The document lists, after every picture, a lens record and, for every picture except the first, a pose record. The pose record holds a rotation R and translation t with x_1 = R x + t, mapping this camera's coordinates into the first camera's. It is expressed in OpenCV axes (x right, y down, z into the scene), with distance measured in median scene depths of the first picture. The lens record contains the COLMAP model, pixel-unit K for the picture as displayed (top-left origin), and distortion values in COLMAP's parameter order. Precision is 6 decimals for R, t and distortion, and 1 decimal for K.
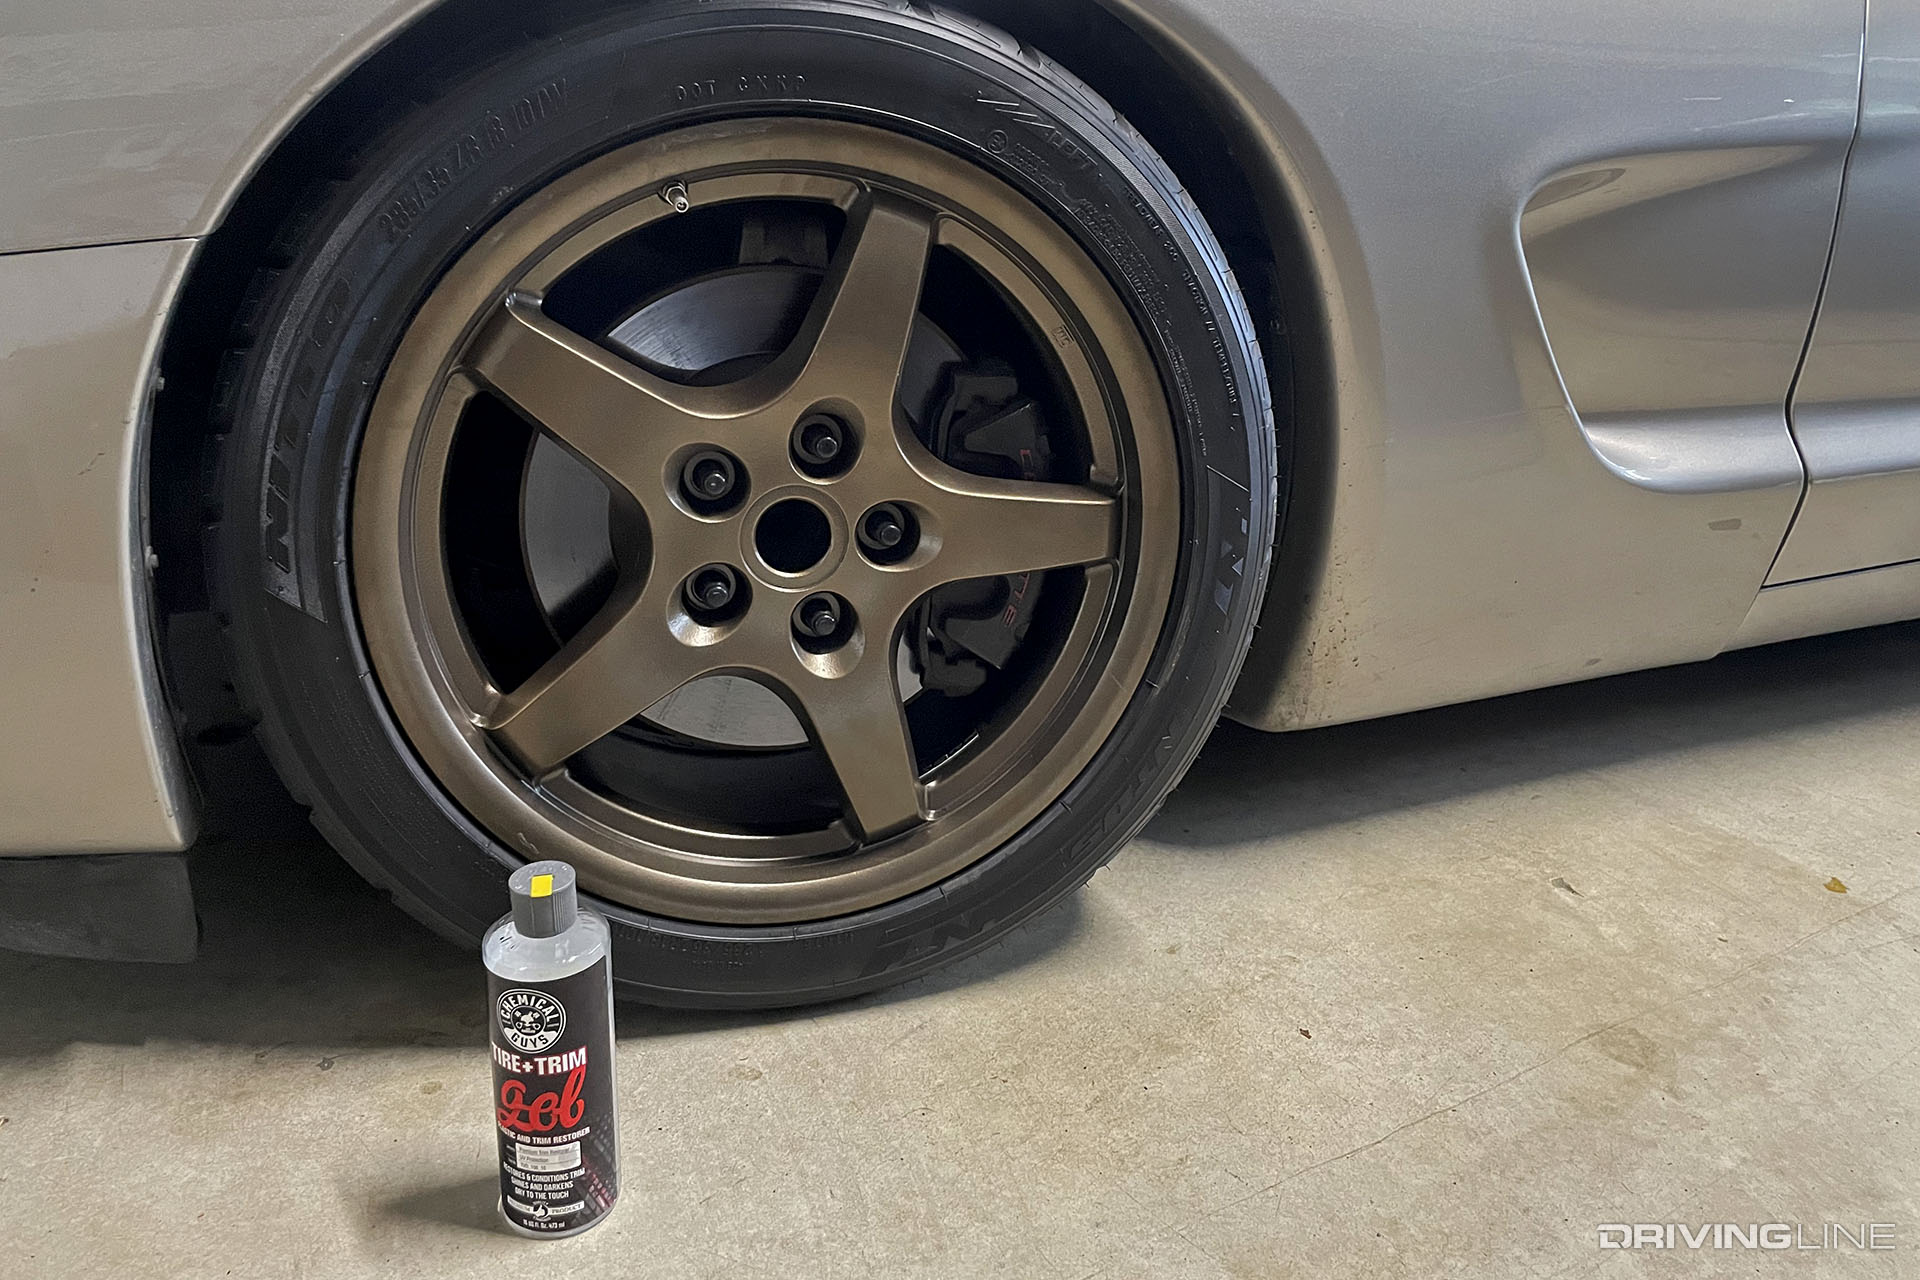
lens RADIAL K [[1458.1, 0, 965.5], [0, 1458.1, 632.7], [0, 0, 1]] dist [0.098073, -0.154469]
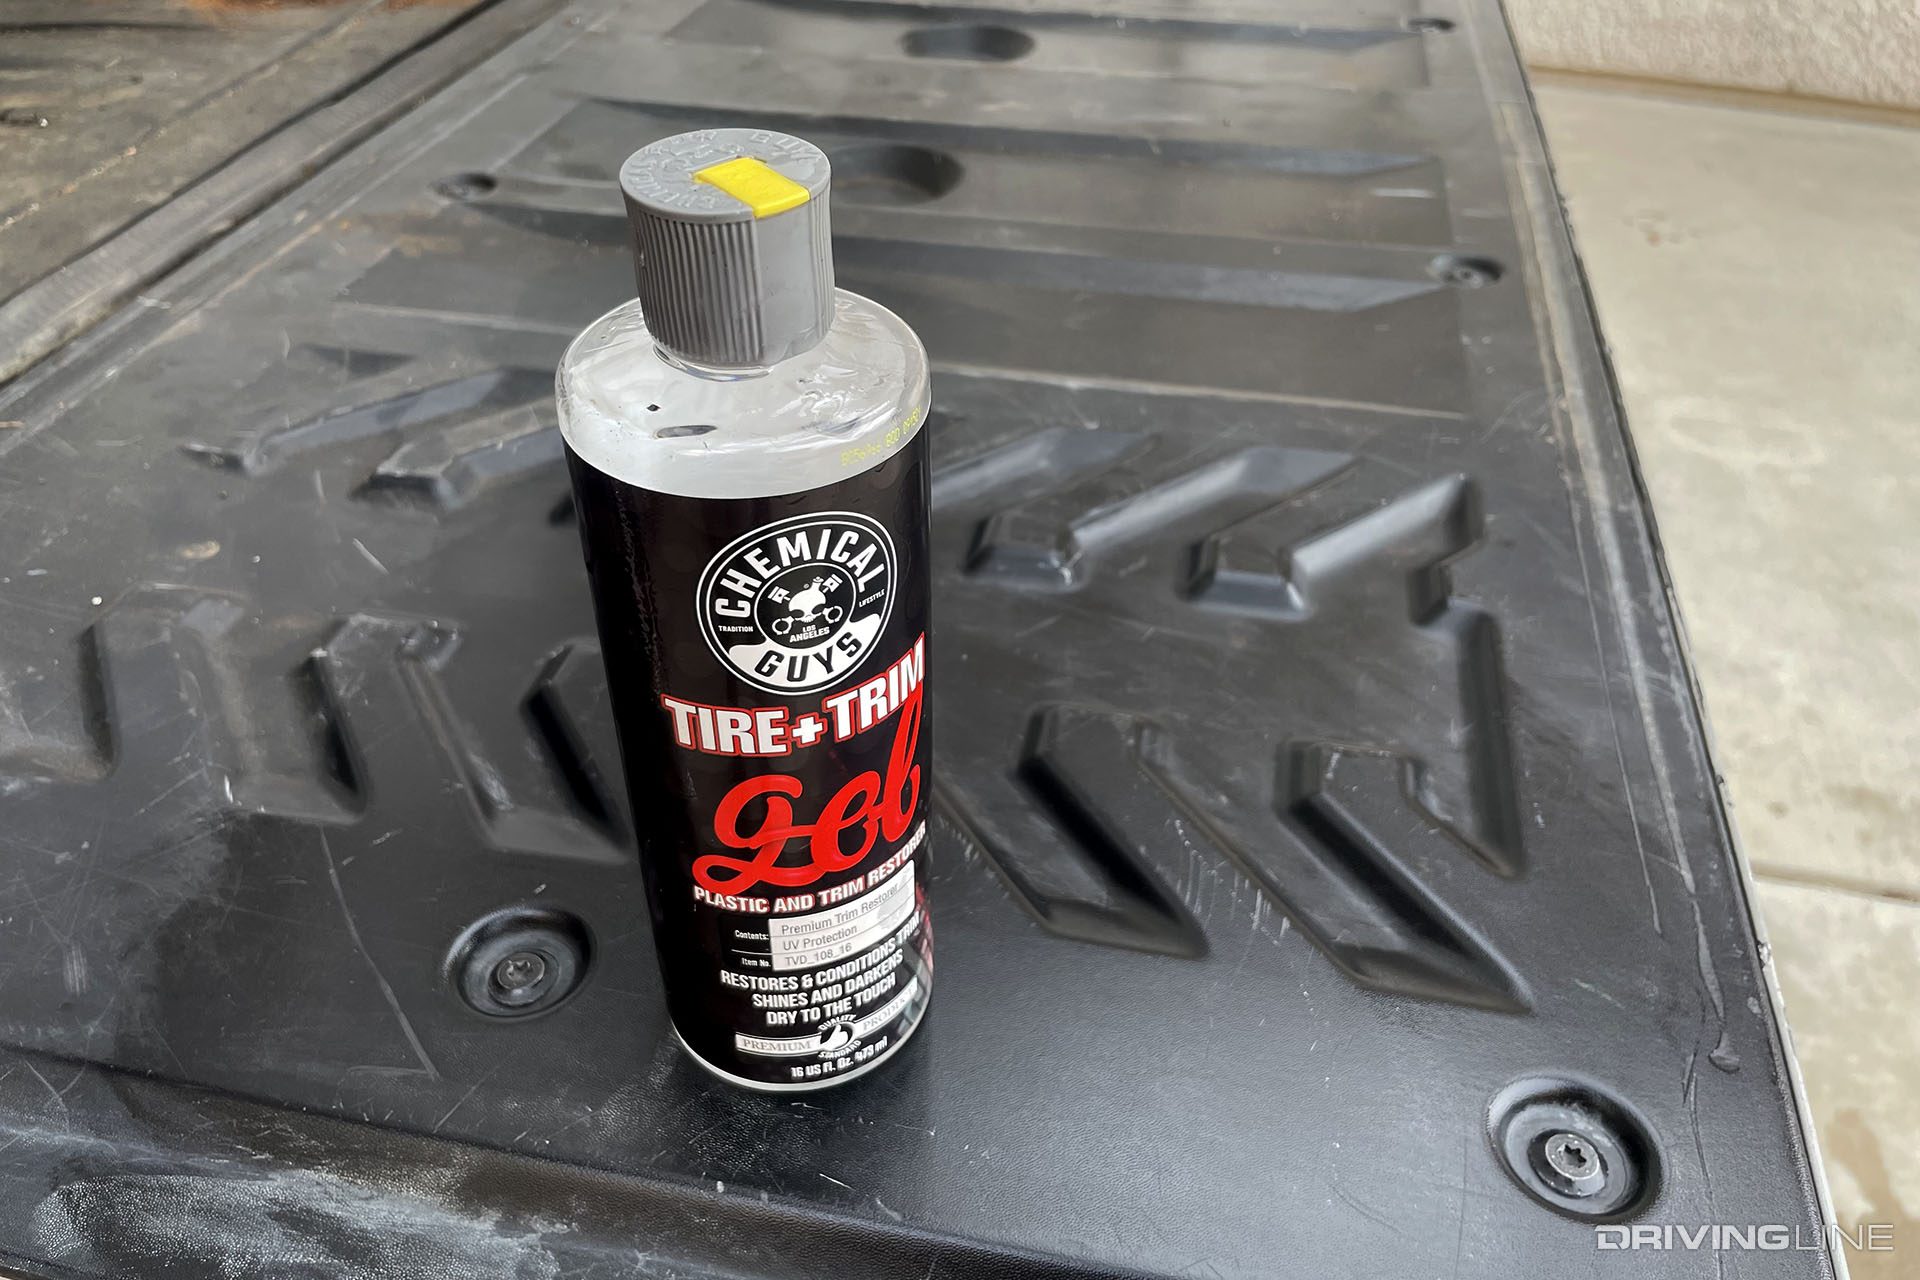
lens RADIAL K [[1458.1, 0, 965.5], [0, 1458.1, 632.7], [0, 0, 1]] dist [0.098073, -0.154469]
pose [[0.897862, -0.290233, 0.331073, -0.365545], [0.165373, 0.919217, 0.357339, 0.151947], [-0.408040, -0.266091, 0.873327, 0.675294]]
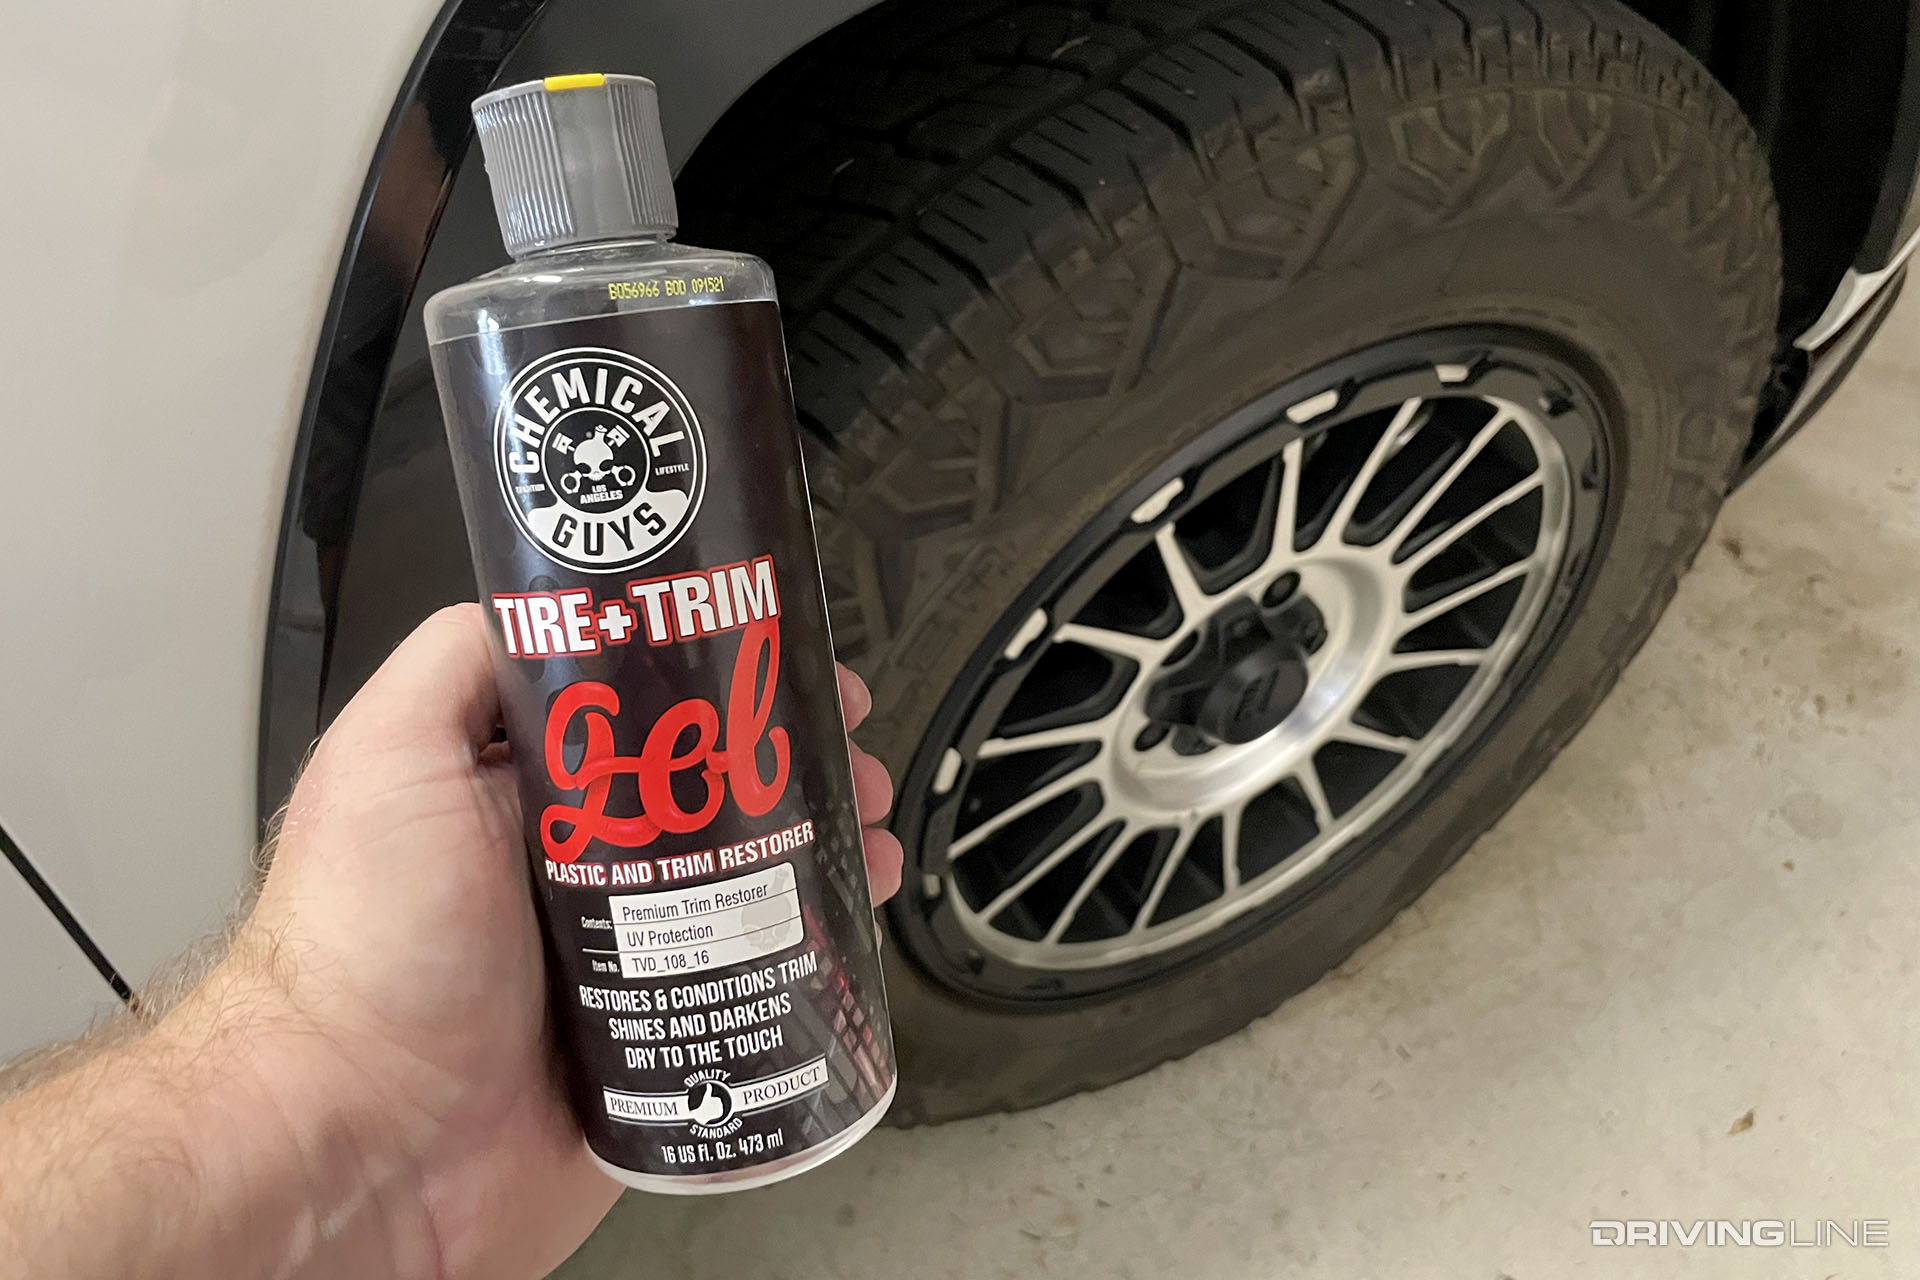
lens RADIAL K [[1458.1, 0, 965.5], [0, 1458.1, 632.7], [0, 0, 1]] dist [0.098073, -0.154469]
pose [[0.980004, -0.184094, 0.075515, -0.240291], [0.193899, 0.968752, -0.154669, 0.357441], [-0.044682, 0.166218, 0.985076, 0.658640]]
